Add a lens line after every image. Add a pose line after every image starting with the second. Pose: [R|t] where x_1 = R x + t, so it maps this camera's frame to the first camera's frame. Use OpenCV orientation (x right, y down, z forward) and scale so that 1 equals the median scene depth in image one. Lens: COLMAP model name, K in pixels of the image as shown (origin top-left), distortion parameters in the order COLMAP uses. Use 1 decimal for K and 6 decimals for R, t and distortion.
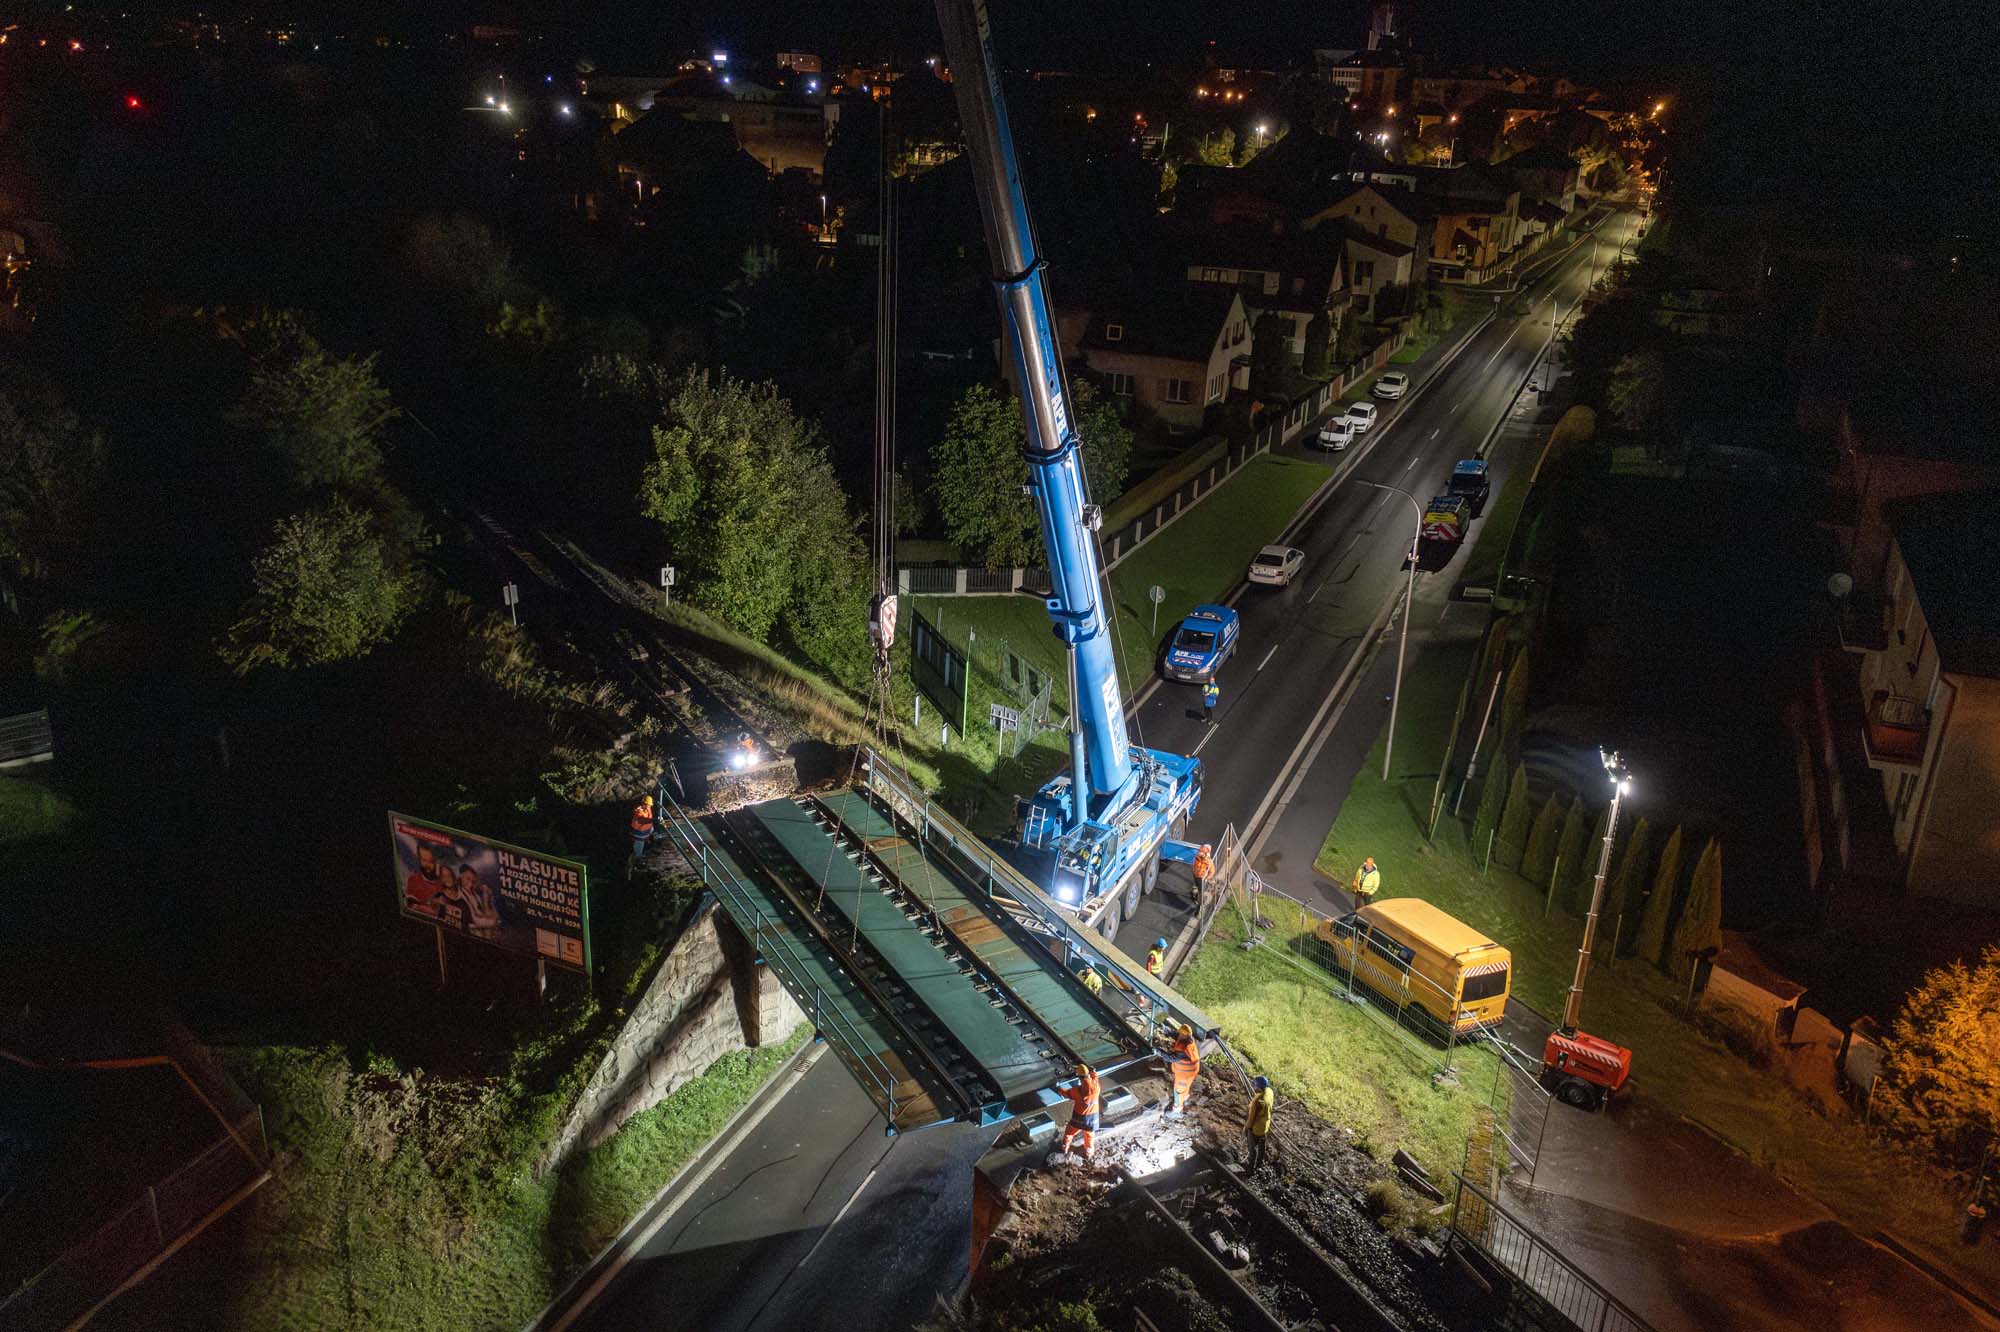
lens RADIAL K [[1585.5, 0, 991.3], [0, 1585.5, 666.1], [0, 0, 1]] dist [-0.010812, -0.002074]
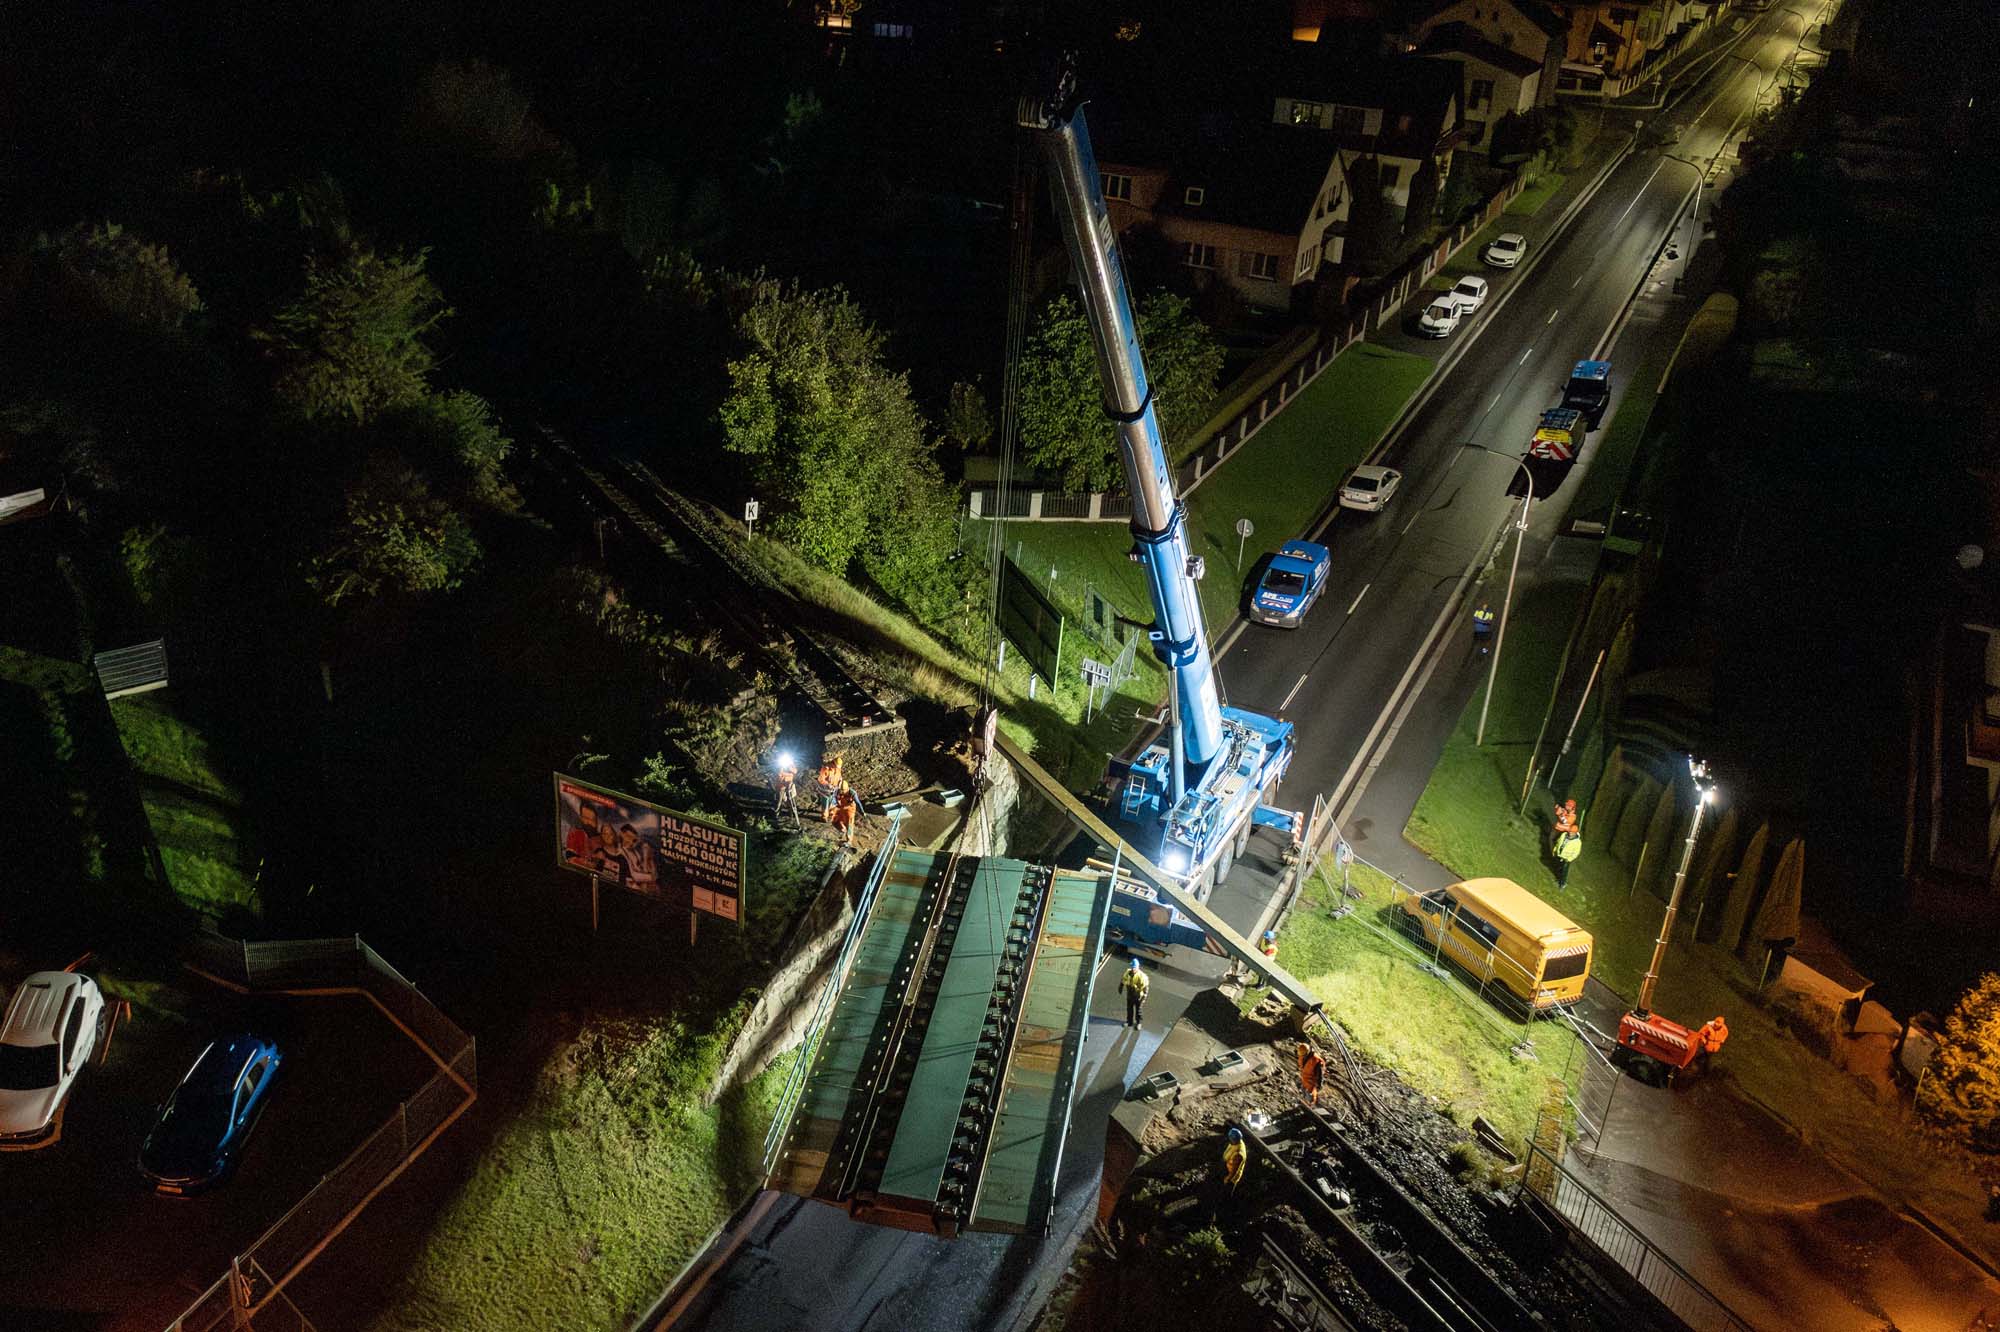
lens RADIAL K [[1943.1, 0, 904.2], [0, 1943.1, 712.3], [0, 0, 1]] dist [-0.012321, 0.002249]
pose [[0.998750, 0.034572, -0.036107, -0.083010], [-0.030444, 0.993552, 0.109213, -0.089087], [0.039650, -0.107977, 0.993362, -0.268707]]
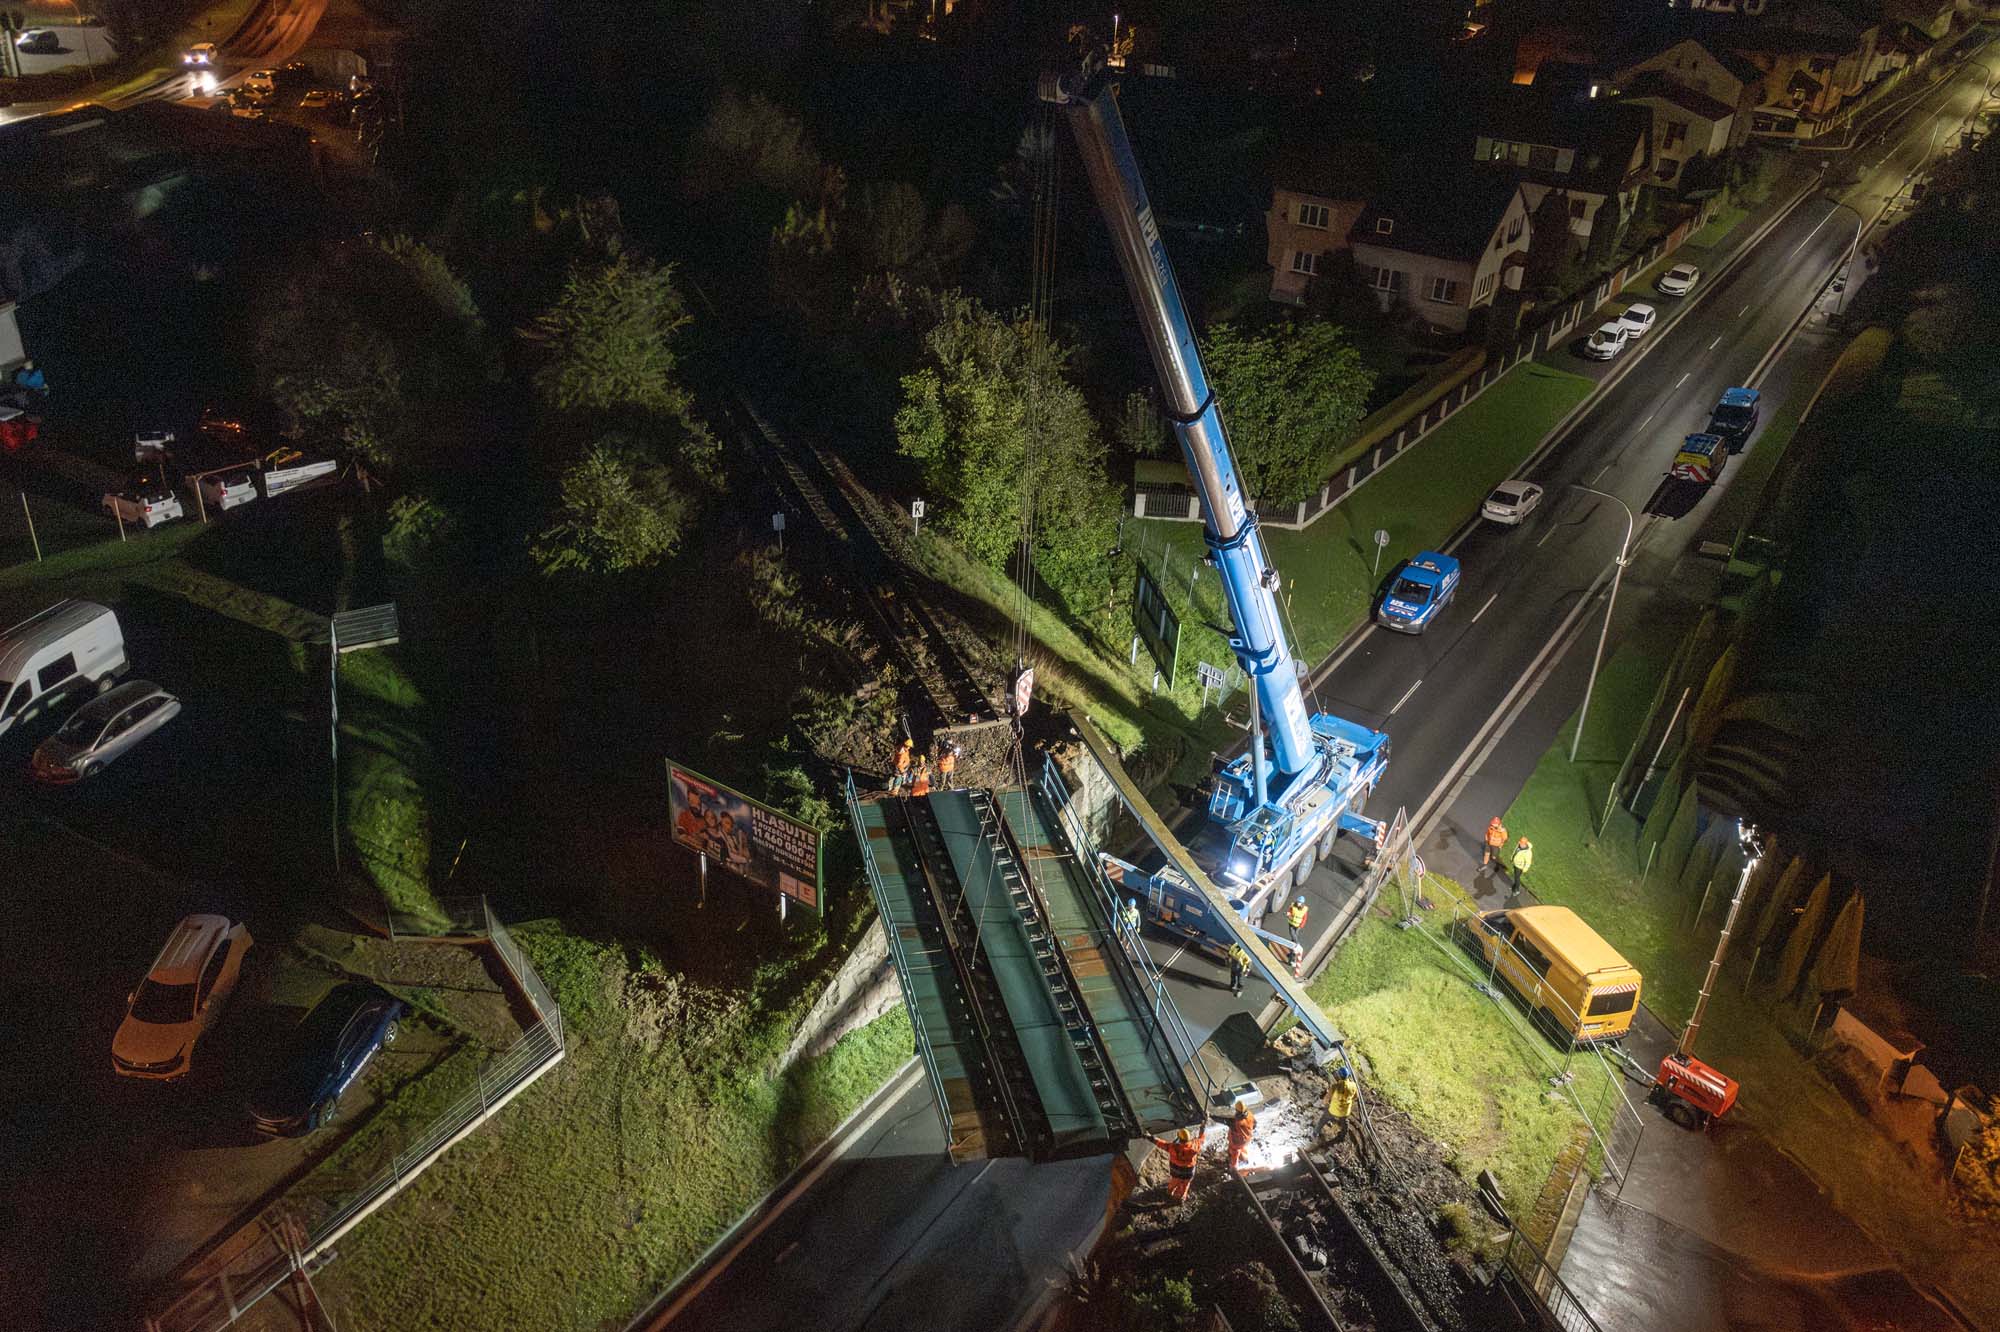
lens RADIAL K [[1585.5, 0, 991.3], [0, 1585.5, 666.1], [0, 0, 1]] dist [-0.010812, -0.002074]
pose [[0.983528, 0.092213, -0.155464, 0.035376], [-0.070417, 0.987601, 0.140306, -0.142381], [0.166474, -0.127047, 0.977827, -0.105916]]
